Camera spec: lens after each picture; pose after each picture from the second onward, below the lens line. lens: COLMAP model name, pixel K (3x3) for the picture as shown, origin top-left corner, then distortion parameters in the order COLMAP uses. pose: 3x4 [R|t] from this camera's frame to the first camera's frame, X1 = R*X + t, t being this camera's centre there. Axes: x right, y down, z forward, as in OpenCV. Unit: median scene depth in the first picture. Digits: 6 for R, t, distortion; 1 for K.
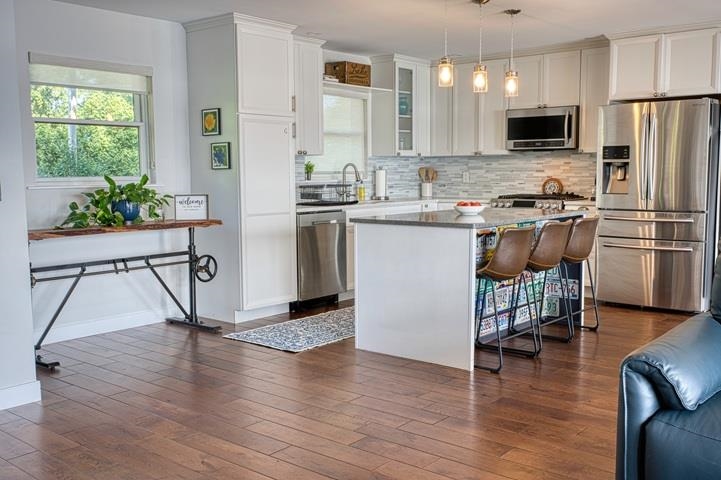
lens RADIAL K [[716.3, 0, 360.5], [0, 716.3, 240.0], [0, 0, 1]] dist [0.000582, 0.005089]
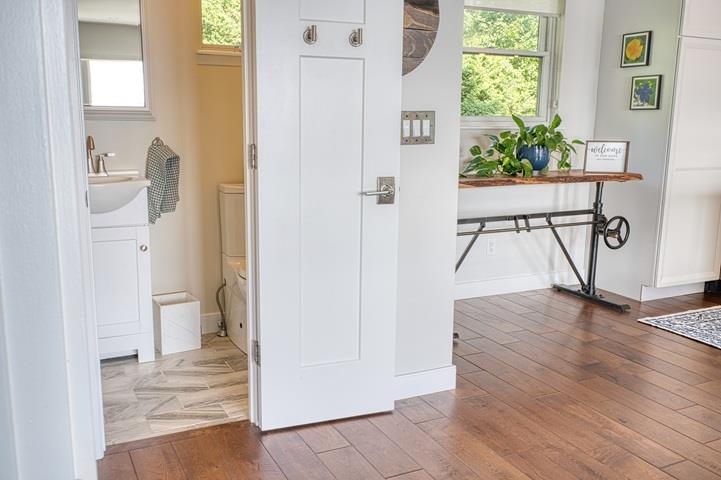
lens RADIAL K [[668.7, 0, 360.5], [0, 668.7, 240.0], [0, 0, 1]] dist [0.010034, 0.005302]
pose [[0.916562, 0.091760, -0.389222, -0.187443], [-0.056862, 0.993333, 0.100280, -0.012133], [0.395829, -0.069781, 0.915669, 0.189297]]
